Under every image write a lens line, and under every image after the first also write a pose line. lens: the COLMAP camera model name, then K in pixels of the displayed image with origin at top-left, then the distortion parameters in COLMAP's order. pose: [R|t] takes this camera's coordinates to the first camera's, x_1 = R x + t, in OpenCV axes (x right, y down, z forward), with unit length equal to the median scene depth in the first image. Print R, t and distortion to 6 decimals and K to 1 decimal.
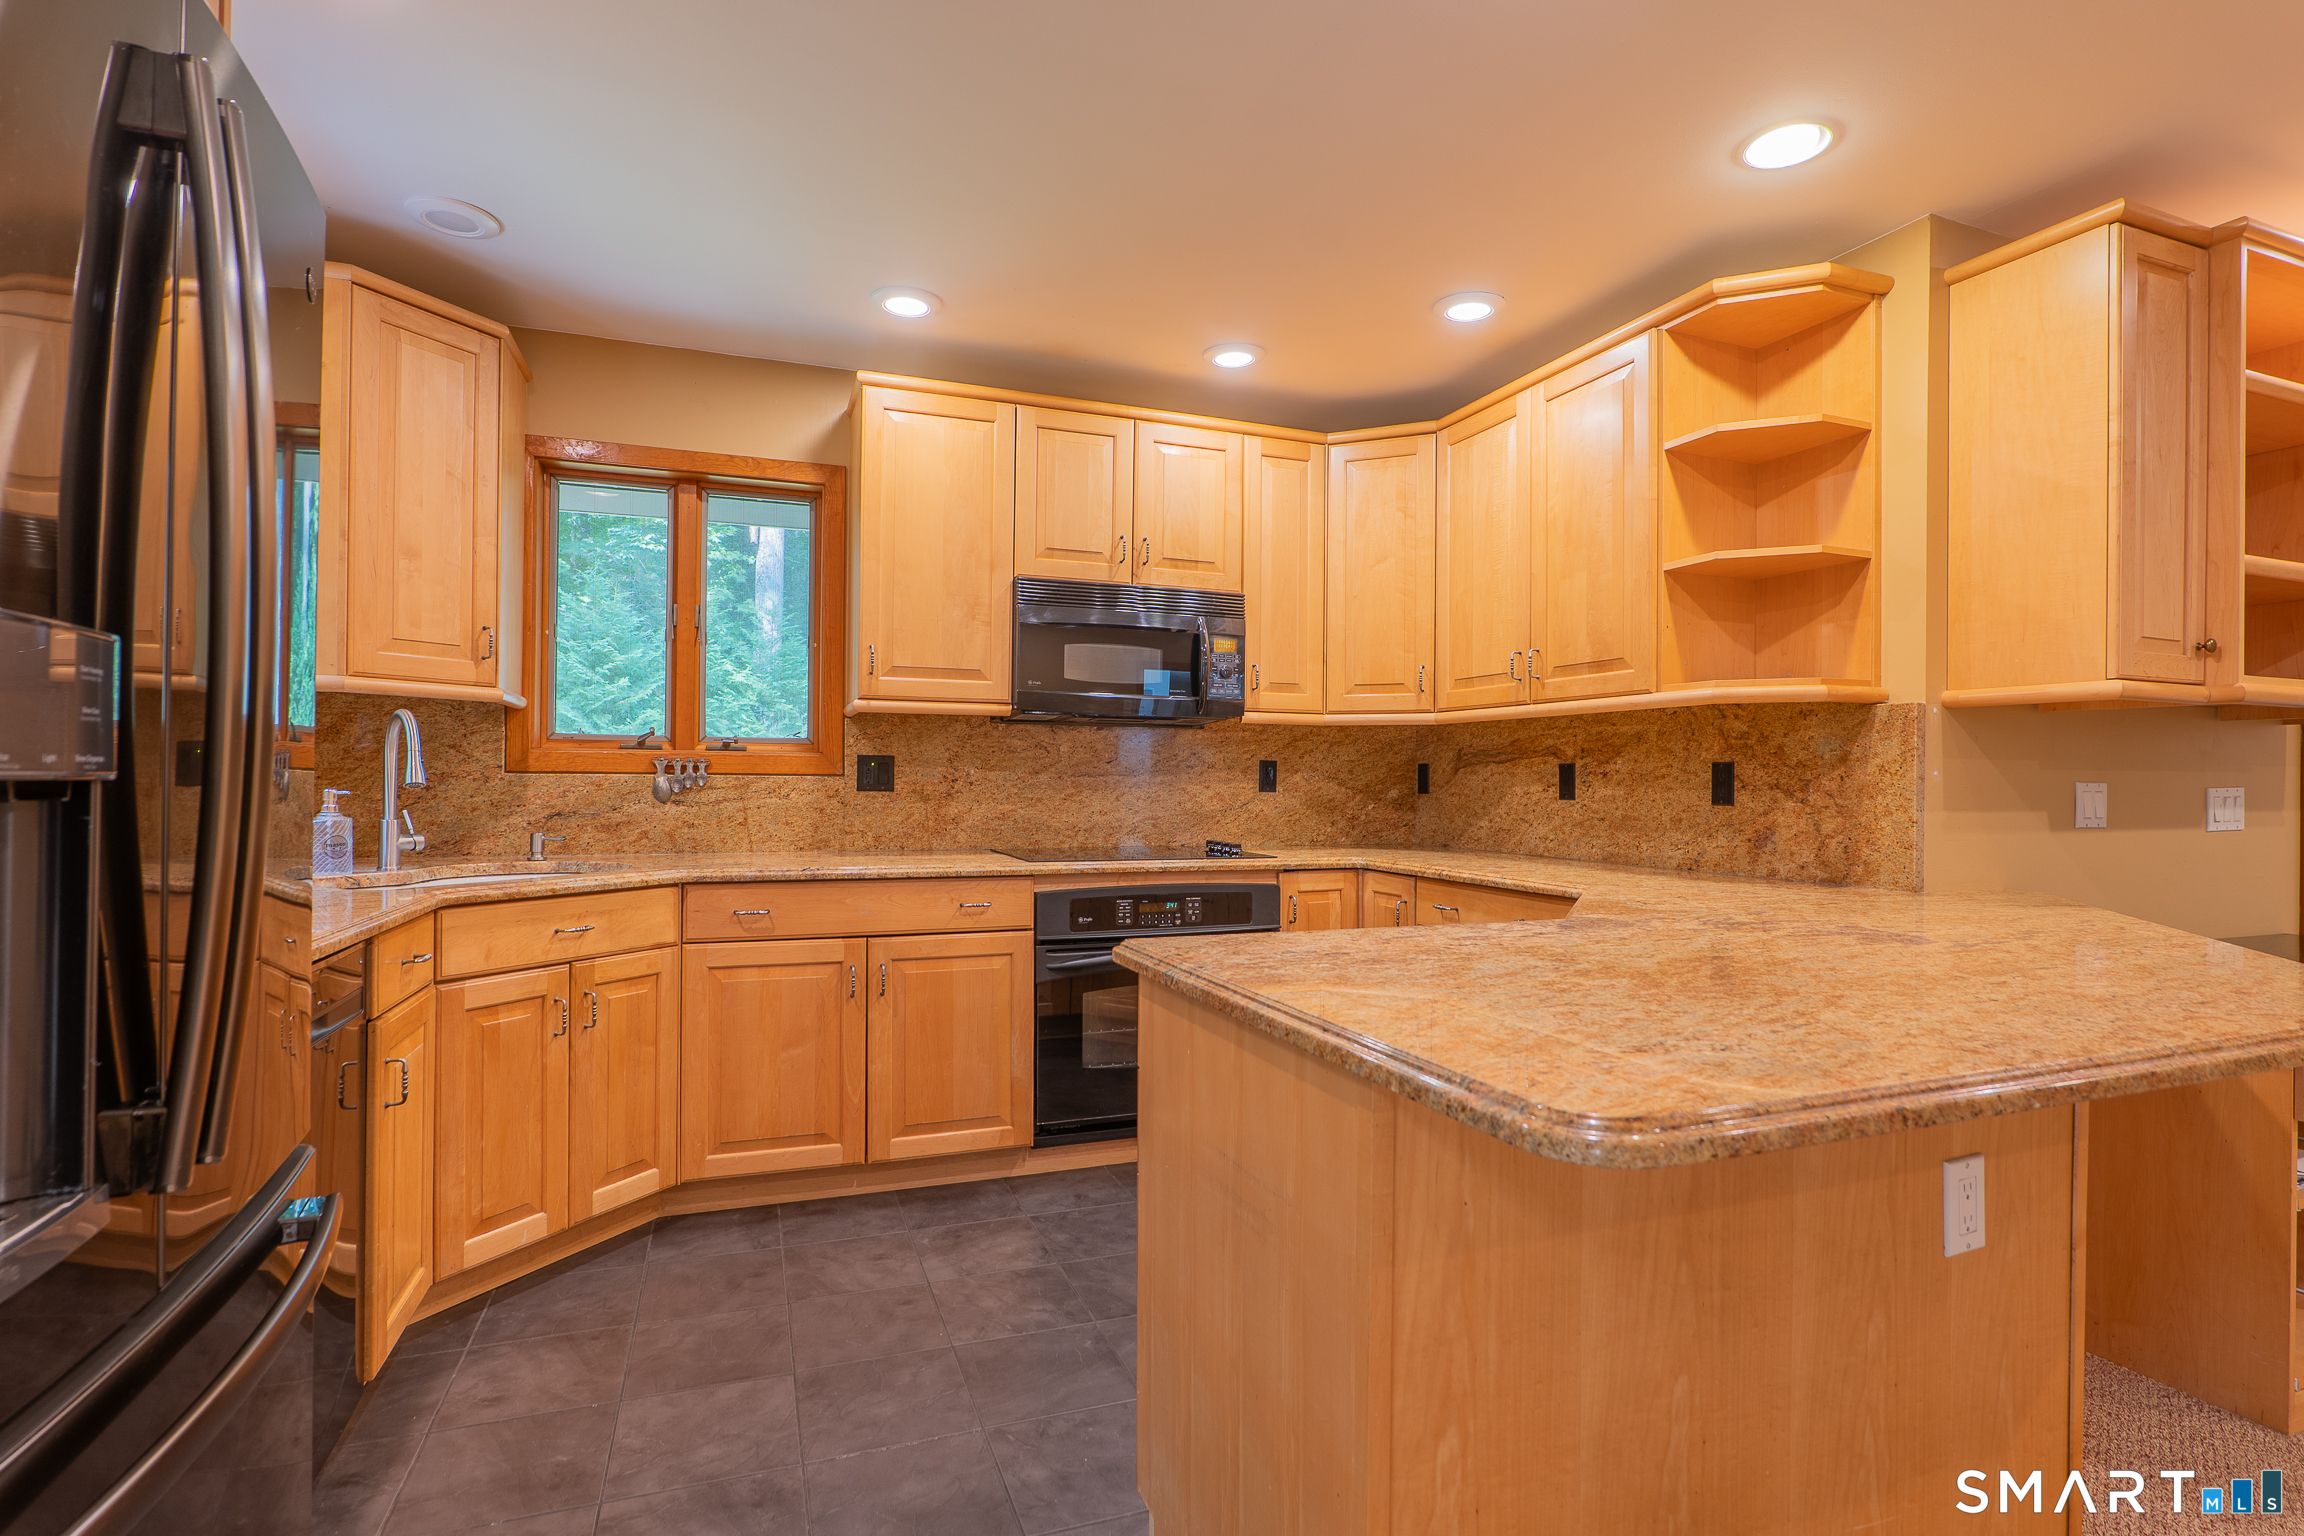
lens RADIAL K [[1074.9, 0, 1159.6], [0, 1074.9, 777.1], [0, 0, 1]] dist [-0.023364, 0.007776]
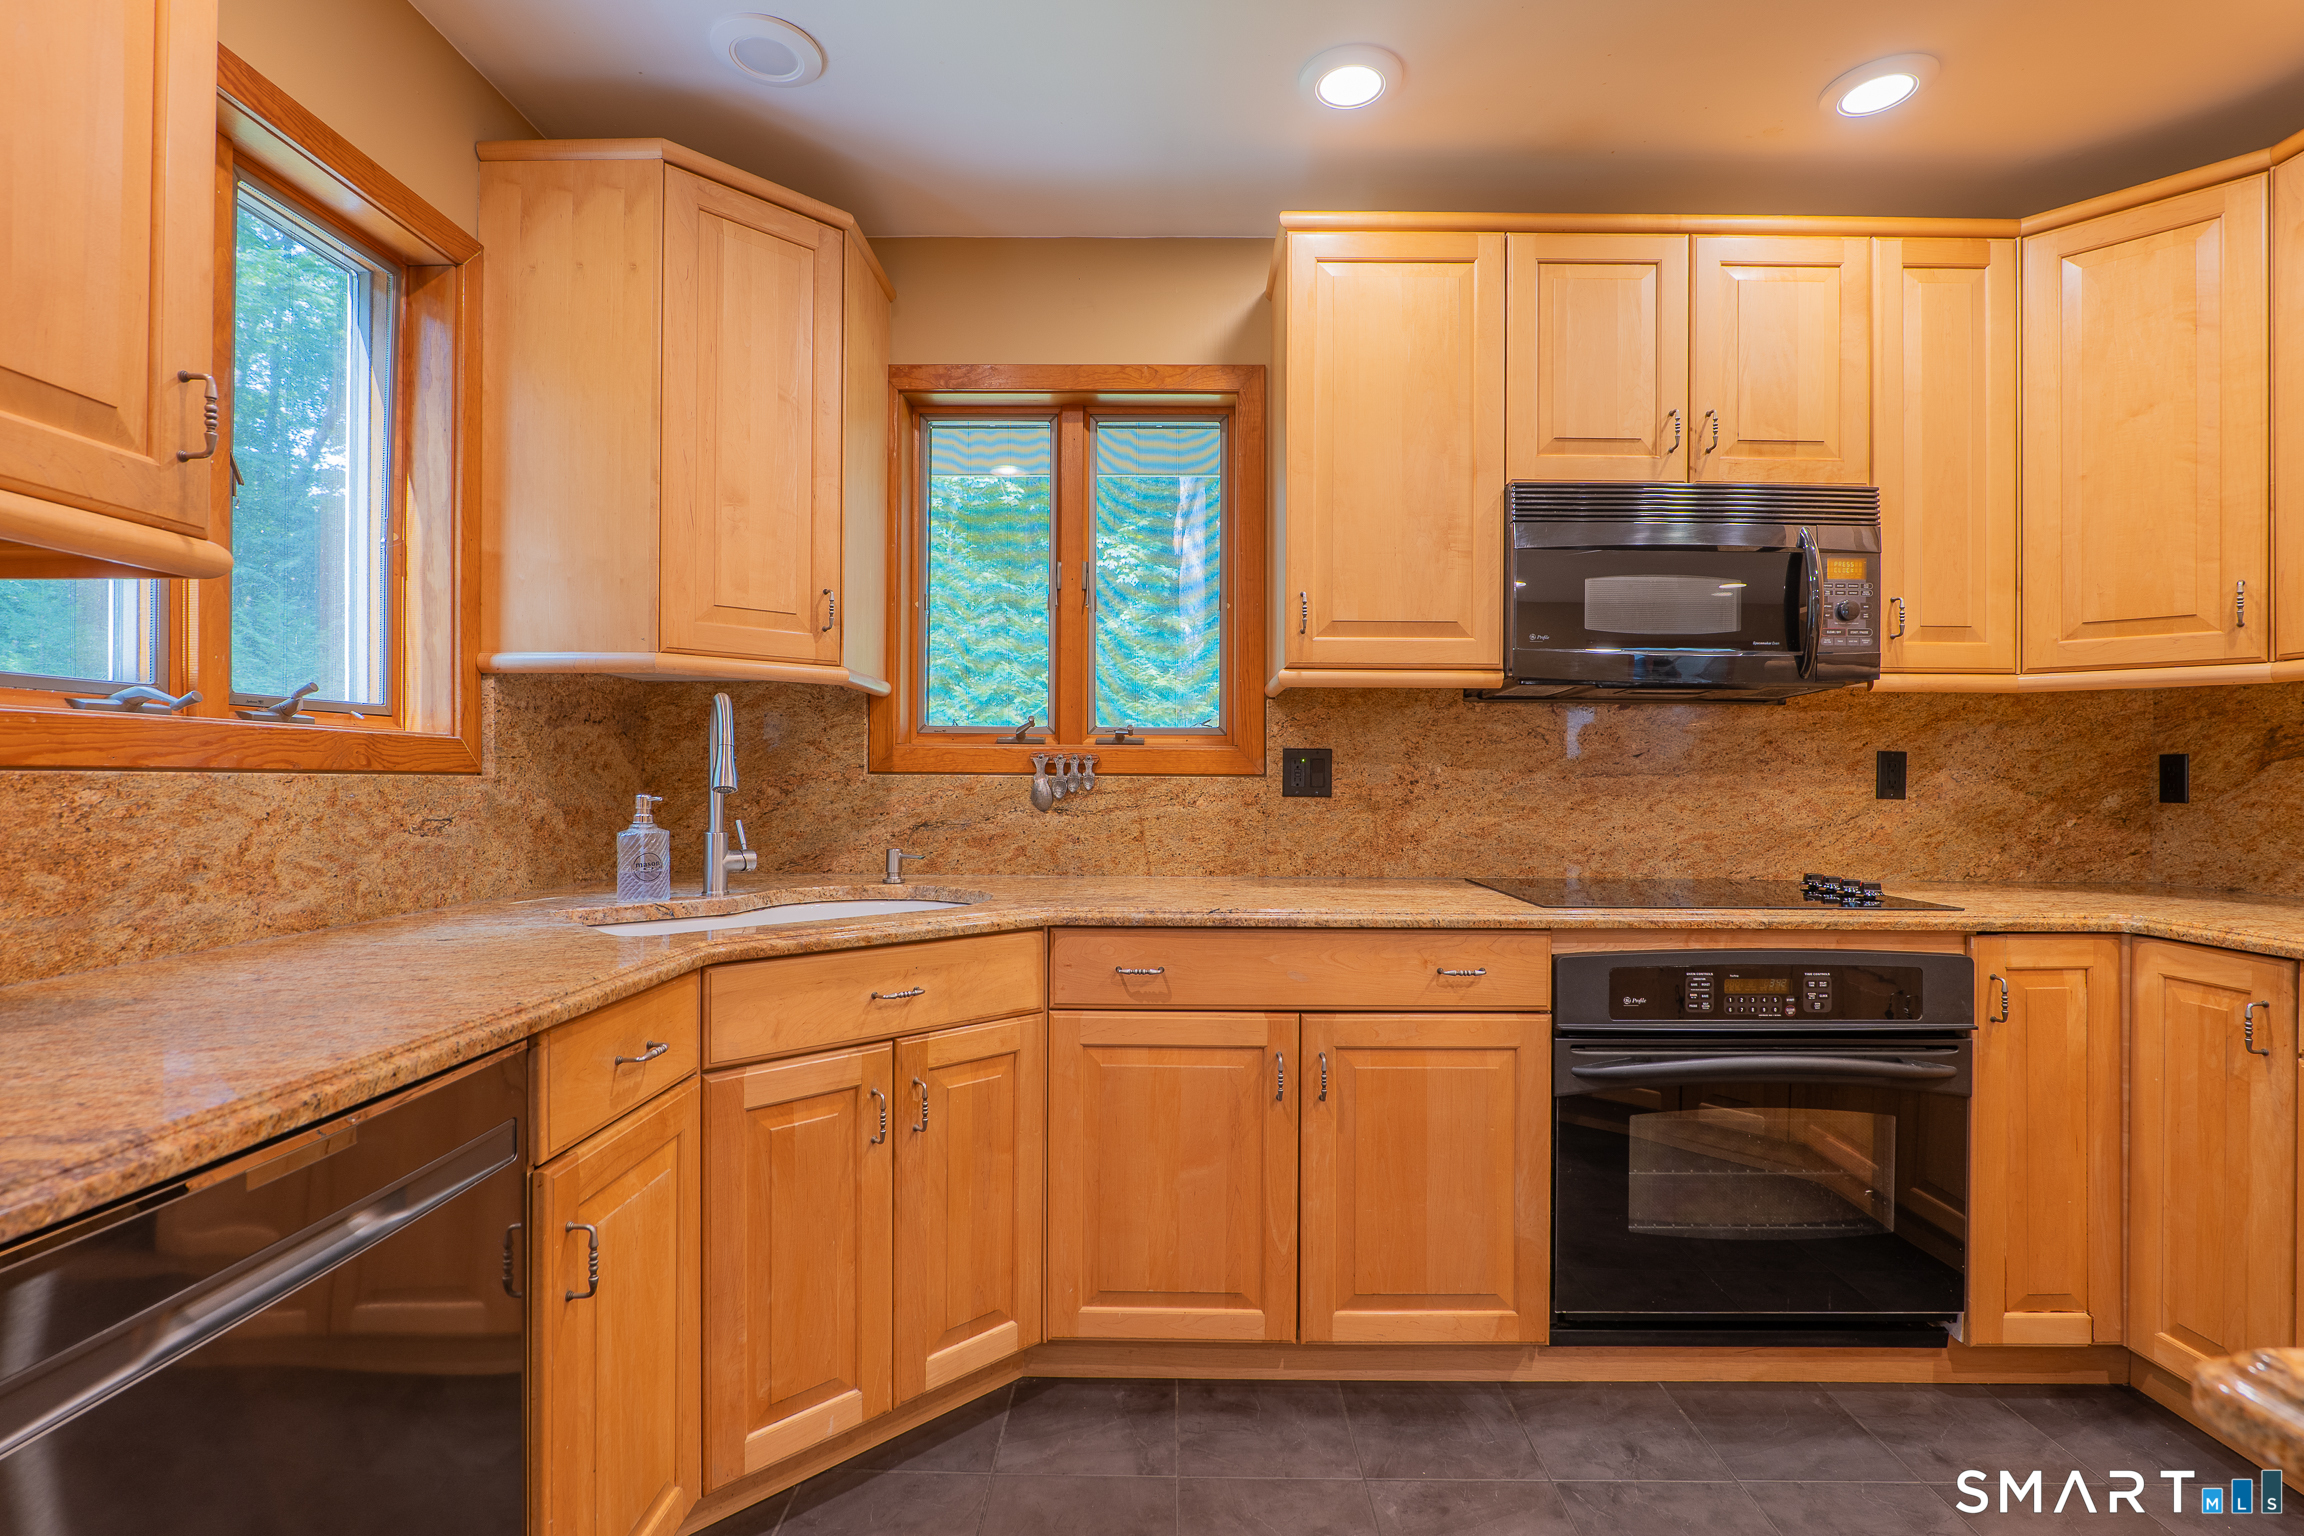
lens RADIAL K [[1055.9, 0, 1123.4], [0, 1055.9, 770.2], [0, 0, 1]] dist [-0.009349, 0.000129]
pose [[0.914154, -0.005482, -0.405331, -0.094019], [0.002446, 0.999965, -0.008007, 0.000163], [0.405360, 0.006328, 0.914135, 0.311981]]
